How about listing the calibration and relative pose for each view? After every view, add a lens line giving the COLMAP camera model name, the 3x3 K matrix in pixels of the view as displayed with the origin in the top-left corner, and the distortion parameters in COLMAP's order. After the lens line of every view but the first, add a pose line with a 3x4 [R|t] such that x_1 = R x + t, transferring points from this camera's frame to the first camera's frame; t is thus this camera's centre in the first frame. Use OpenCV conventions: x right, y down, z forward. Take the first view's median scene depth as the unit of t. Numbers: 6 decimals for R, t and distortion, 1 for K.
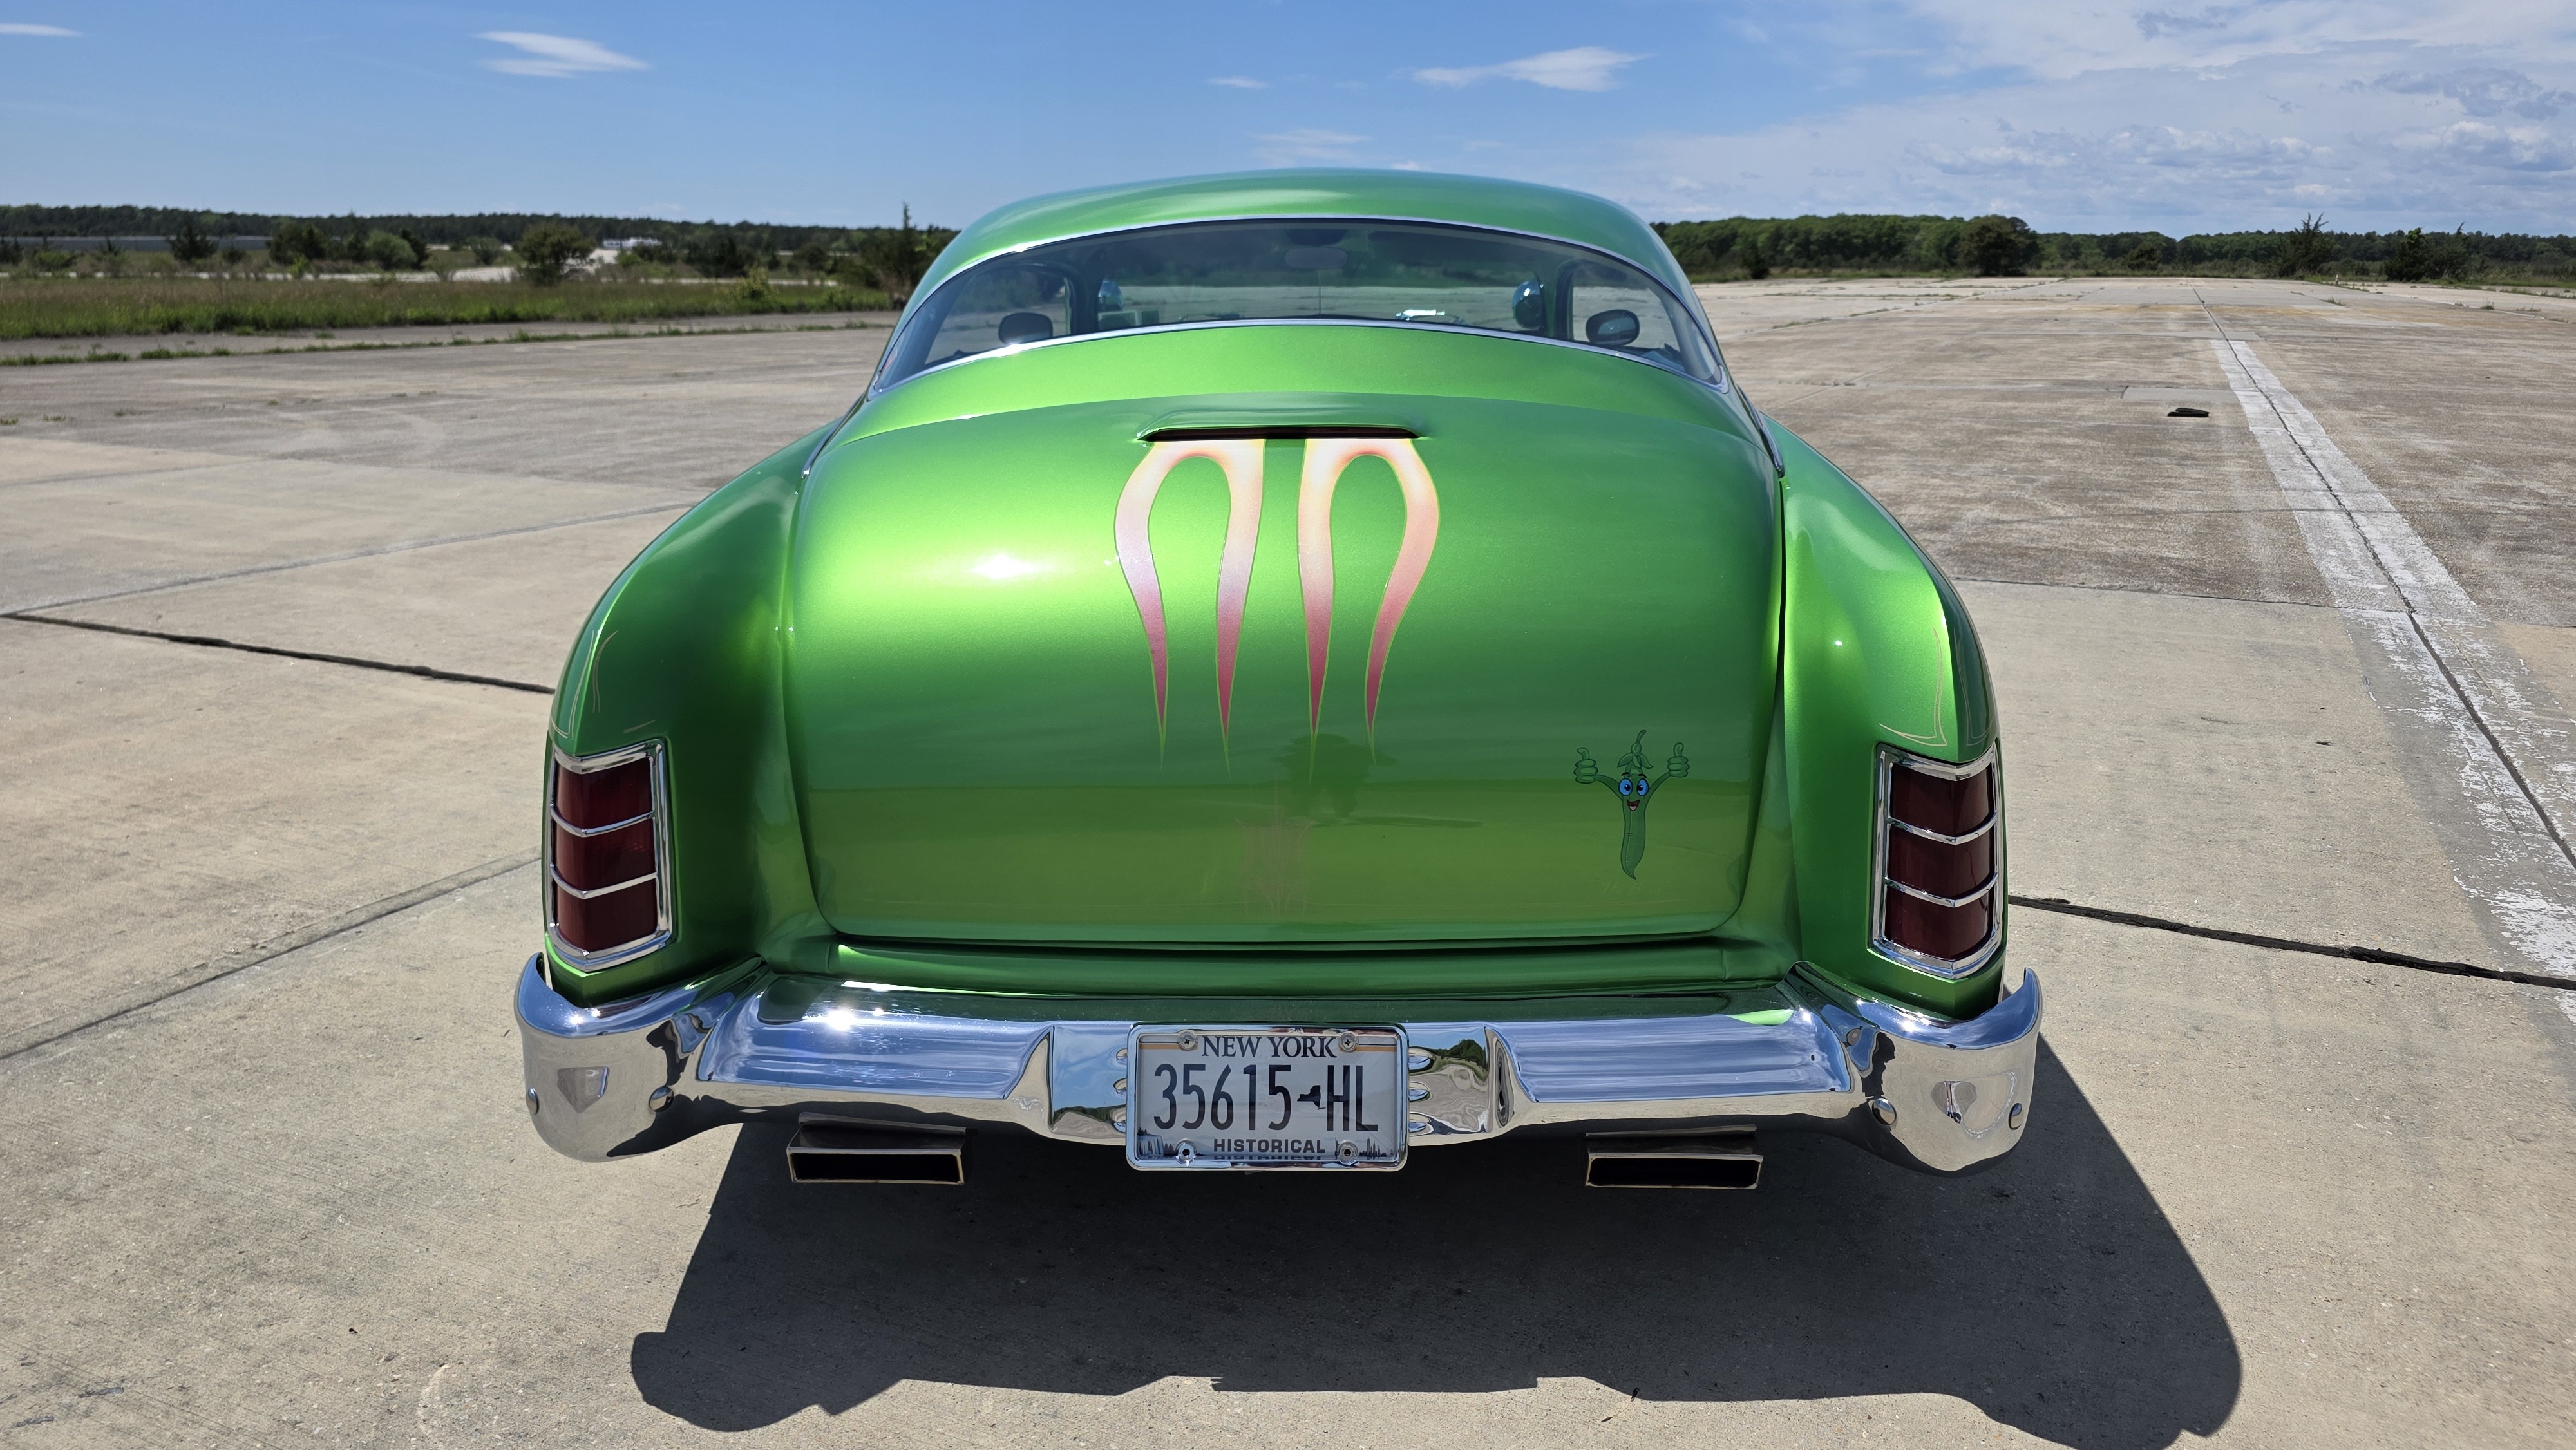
lens RADIAL K [[1732.5, 0, 1293.5], [0, 1732.5, 717.4], [0, 0, 1]] dist [0.046248, -0.035895]
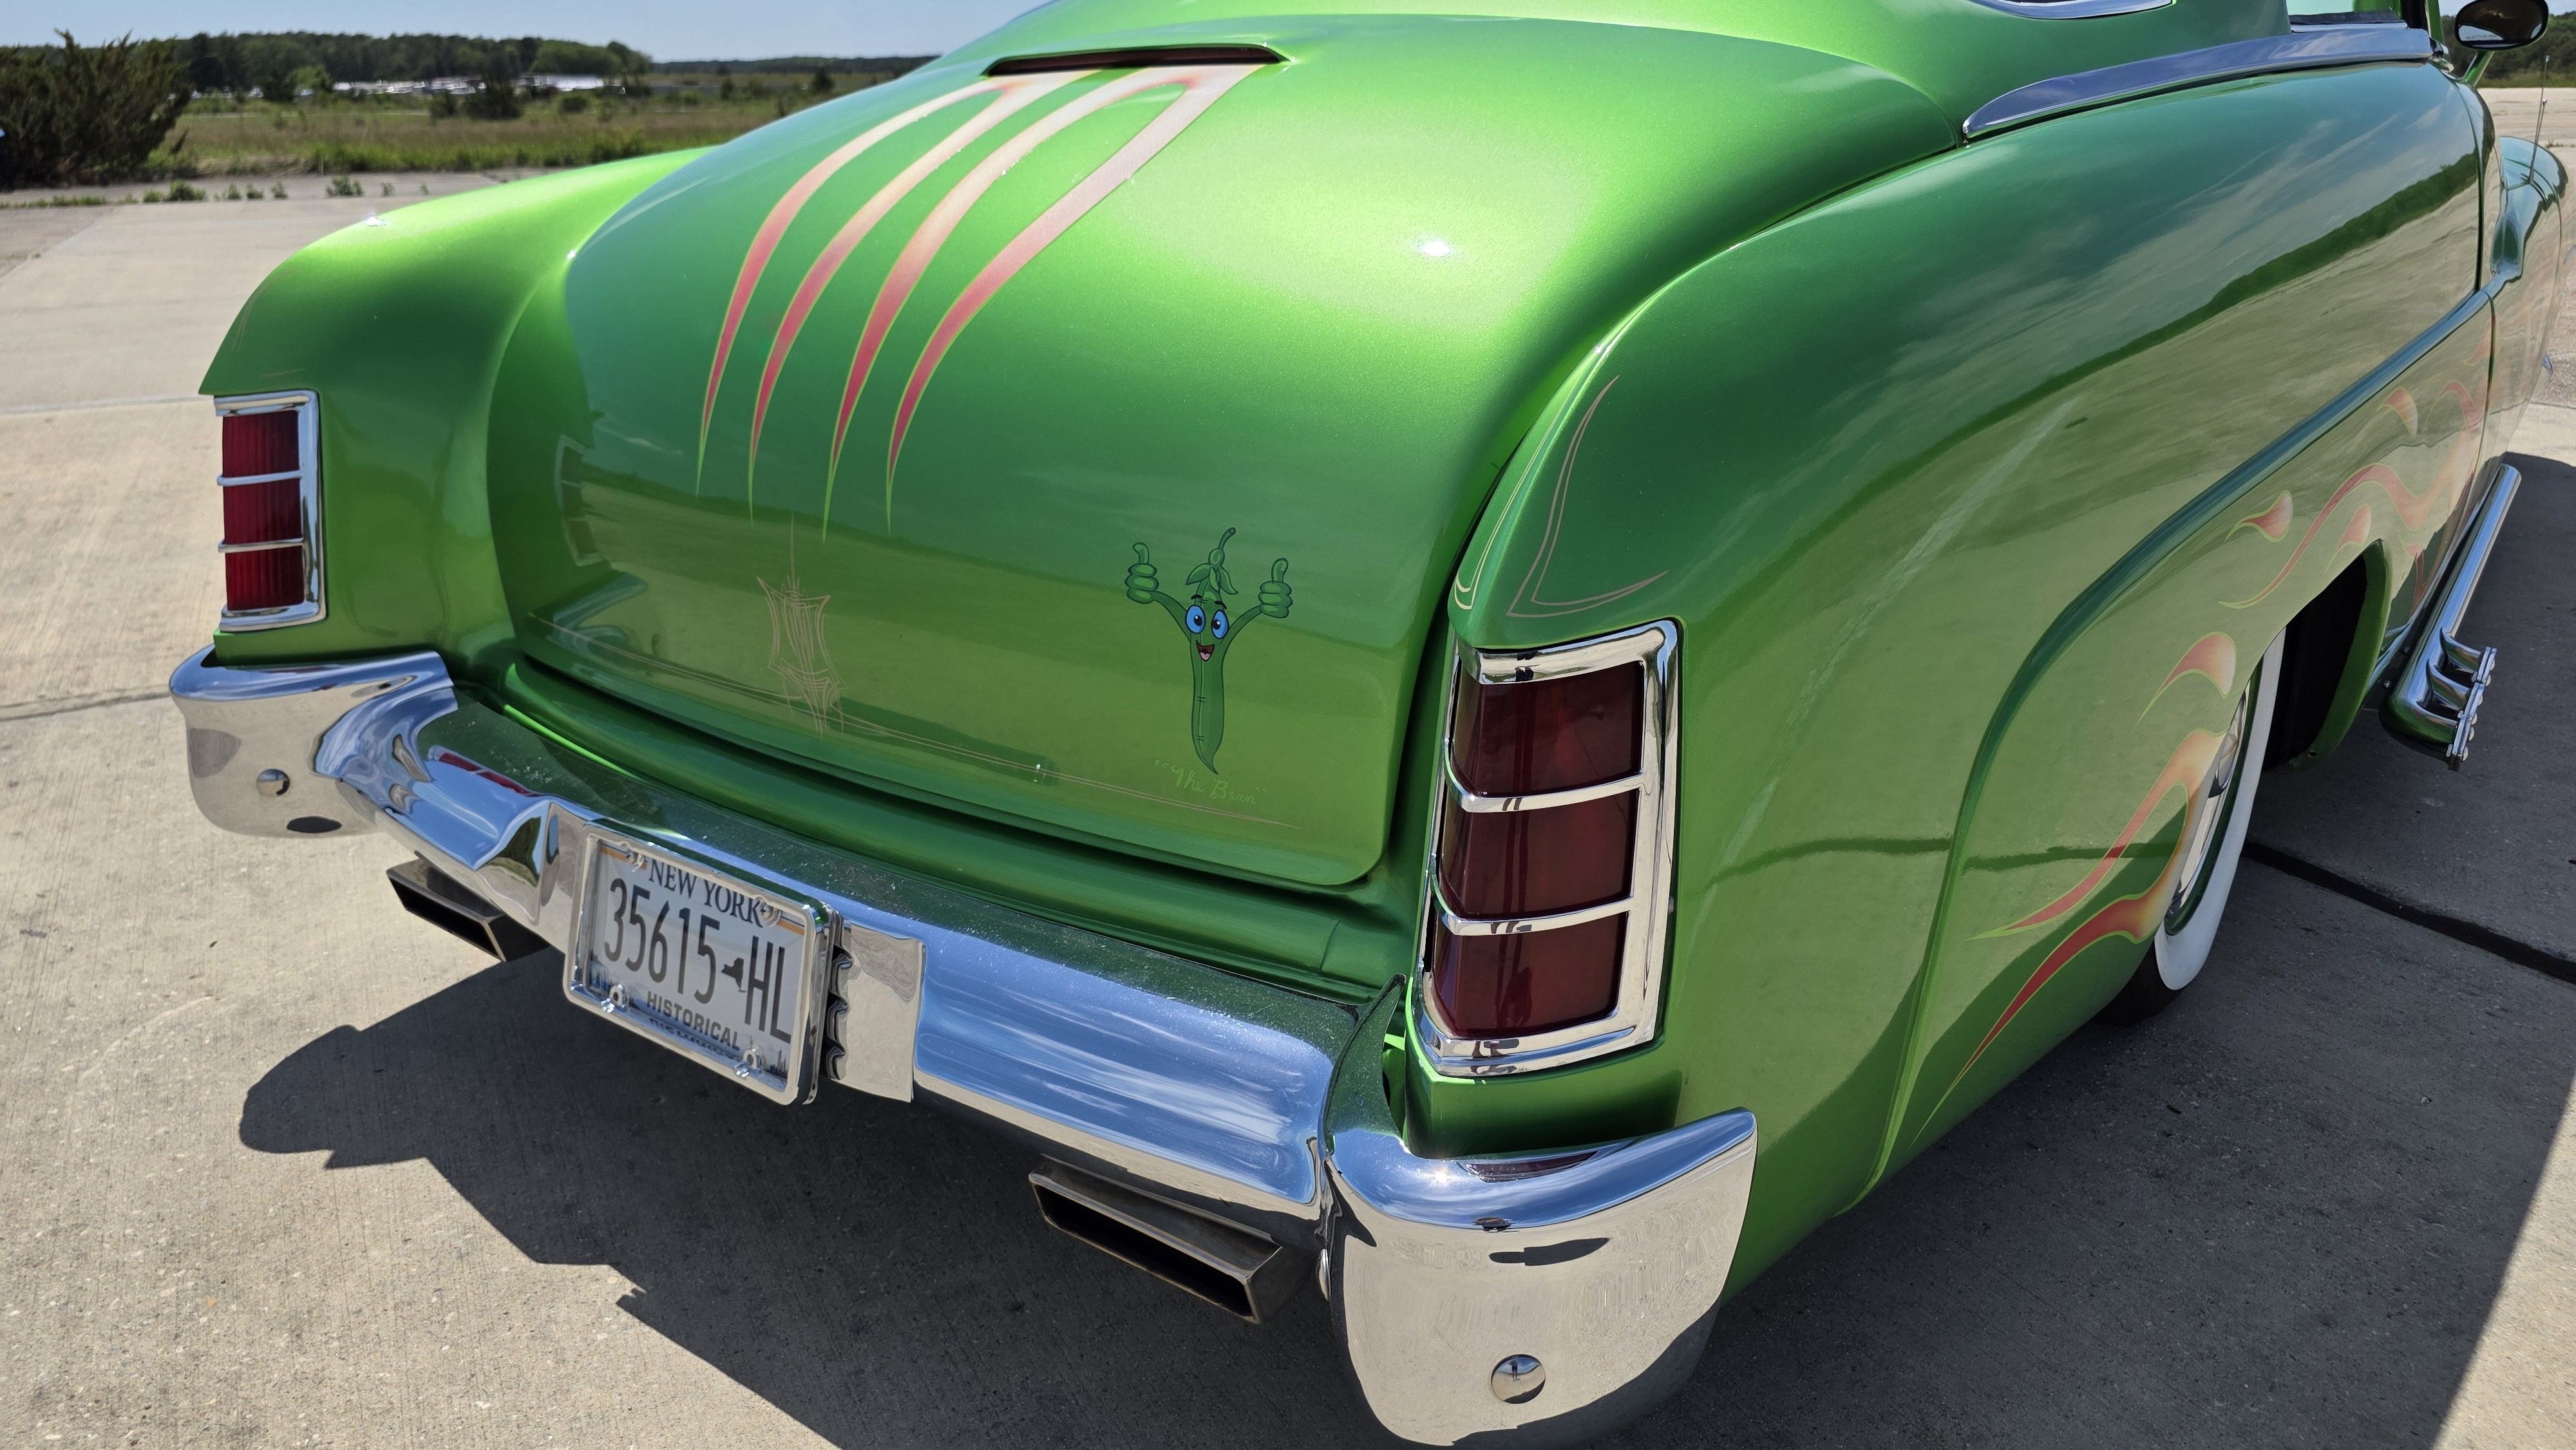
lens RADIAL K [[1726.0, 0, 1296.0], [0, 1726.0, 713.9], [0, 0, 1]] dist [0.028635, -0.021212]
pose [[0.809468, 0.185130, -0.557216, 0.564298], [-0.130681, 0.981994, 0.136418, -0.012966], [0.572437, -0.037608, 0.819085, 0.541730]]
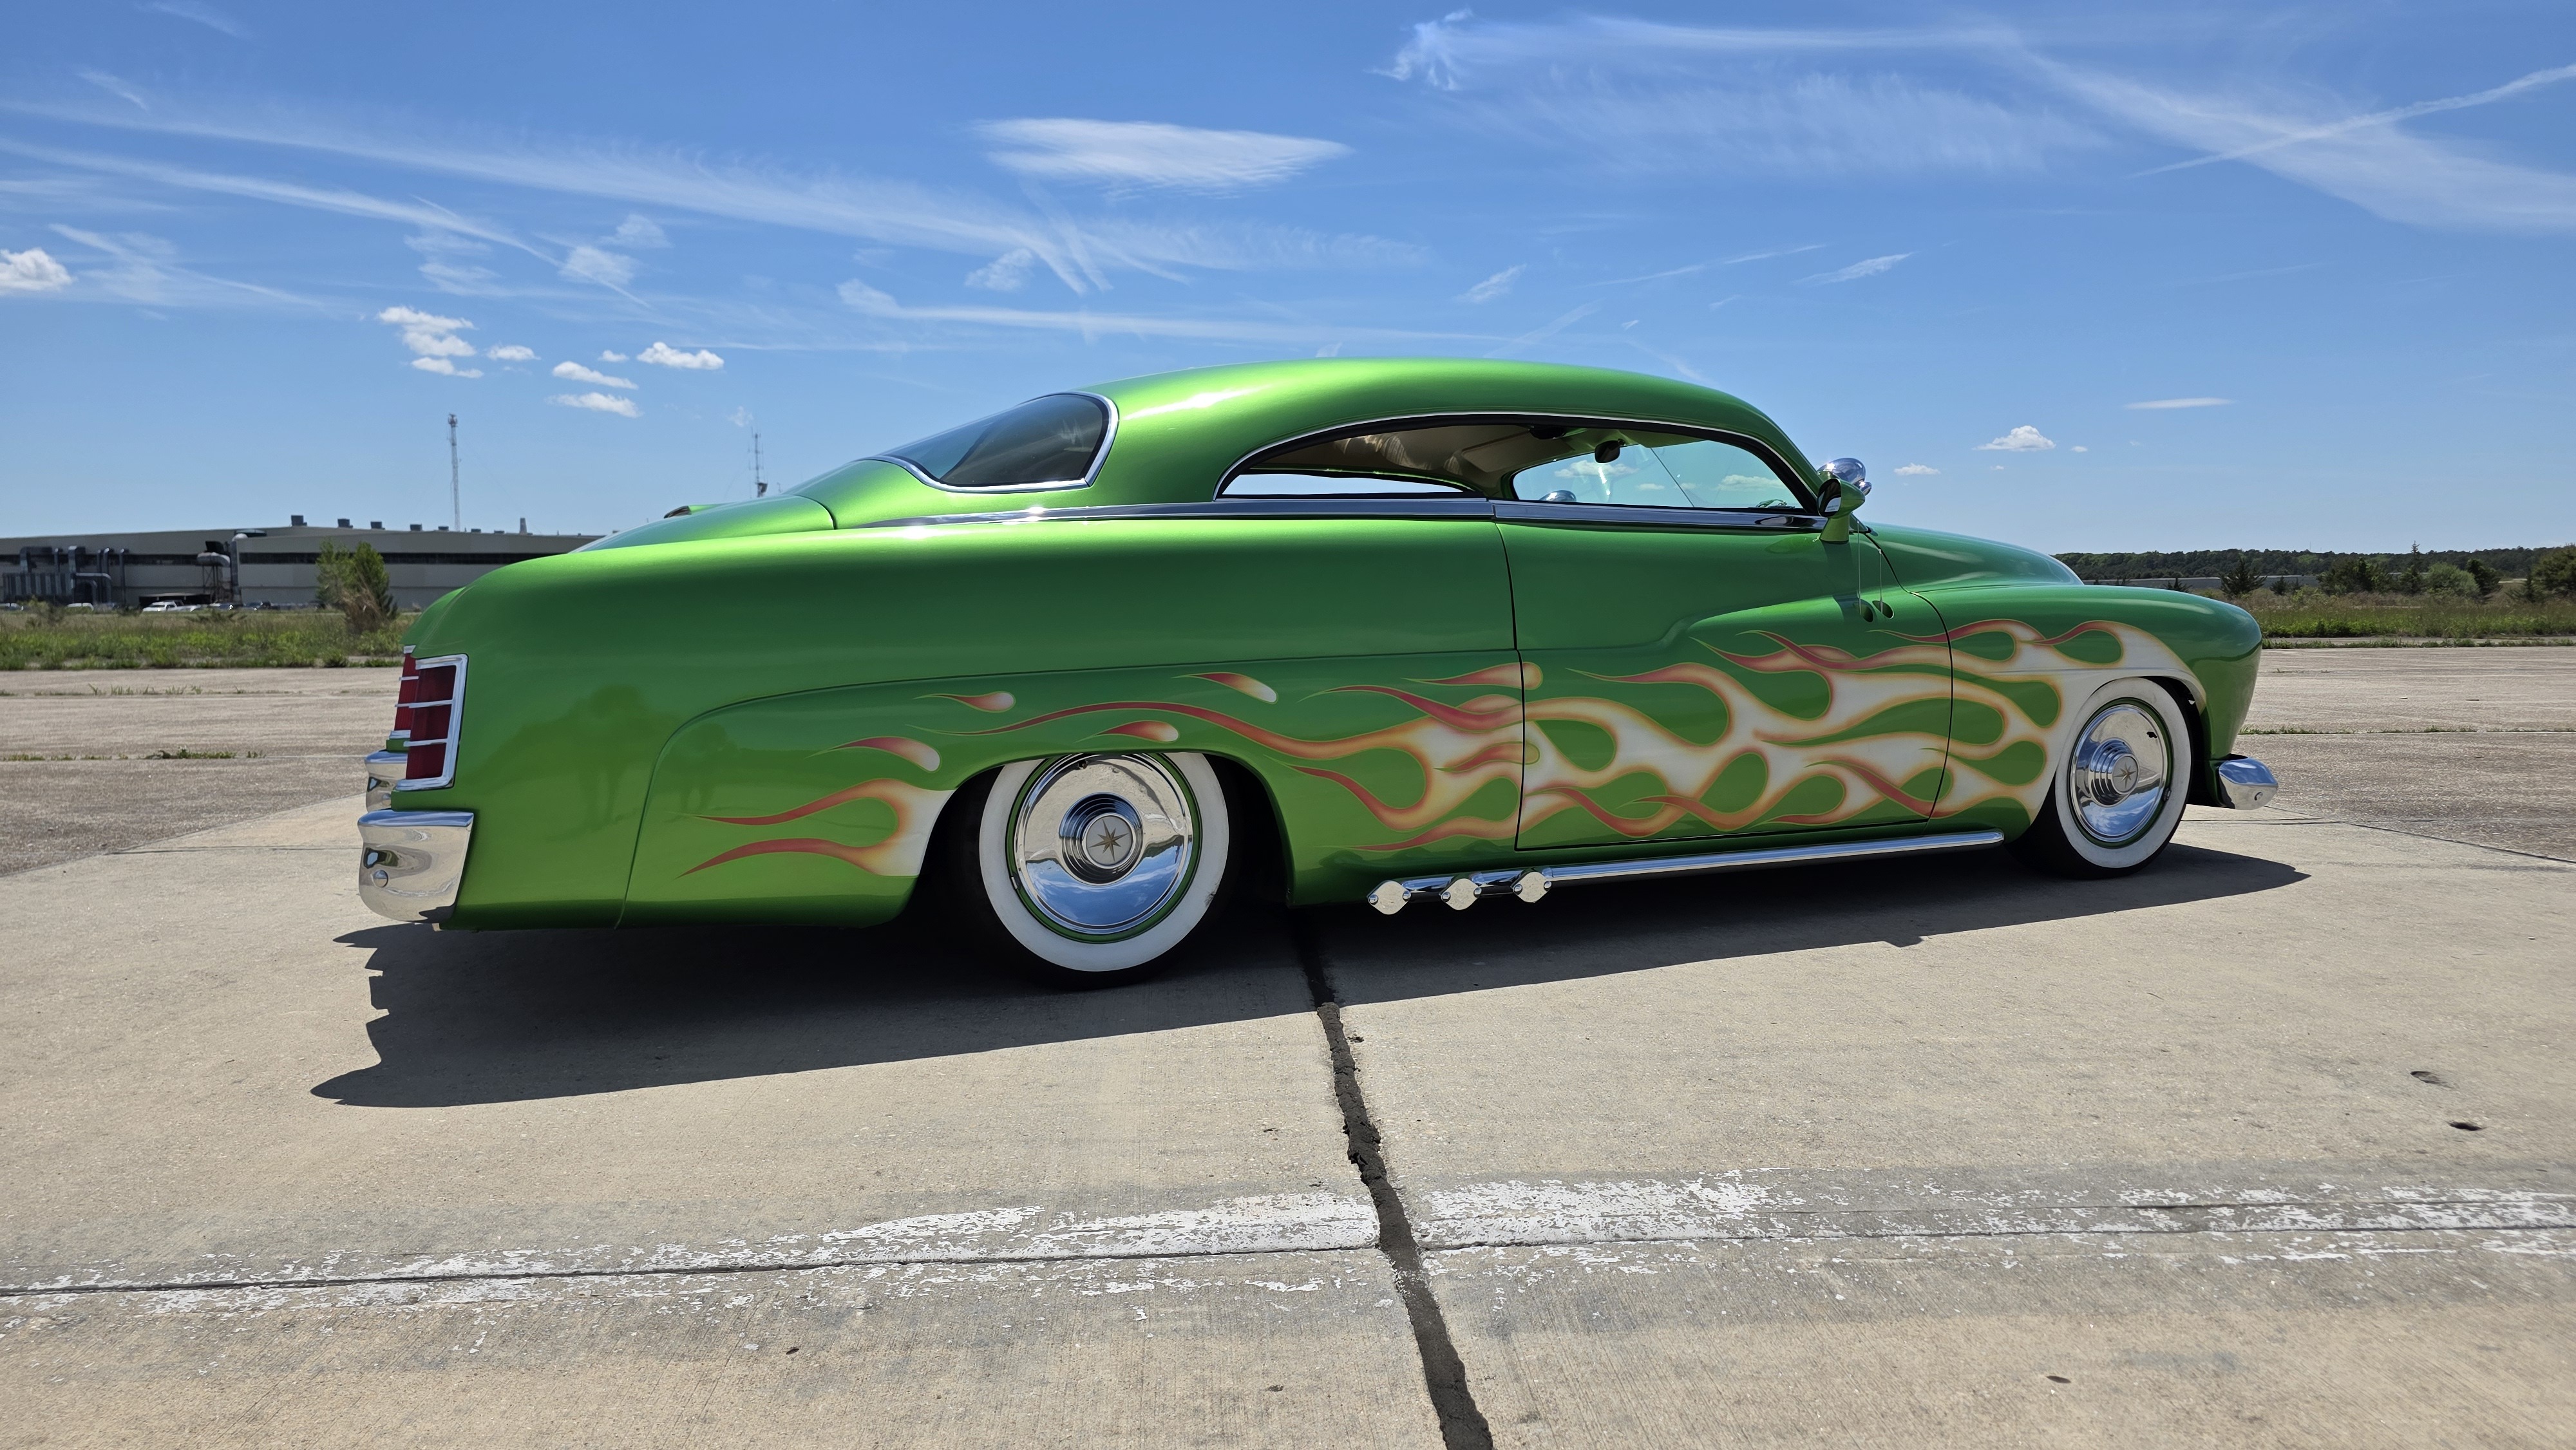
lens RADIAL K [[1732.5, 0, 1293.5], [0, 1732.5, 717.4], [0, 0, 1]] dist [0.046248, -0.035895]
pose [[0.486756, 0.051691, -0.872007, 2.089547], [-0.212907, 0.975164, -0.061039, 0.003692], [0.847195, 0.215368, 0.485672, 0.850912]]
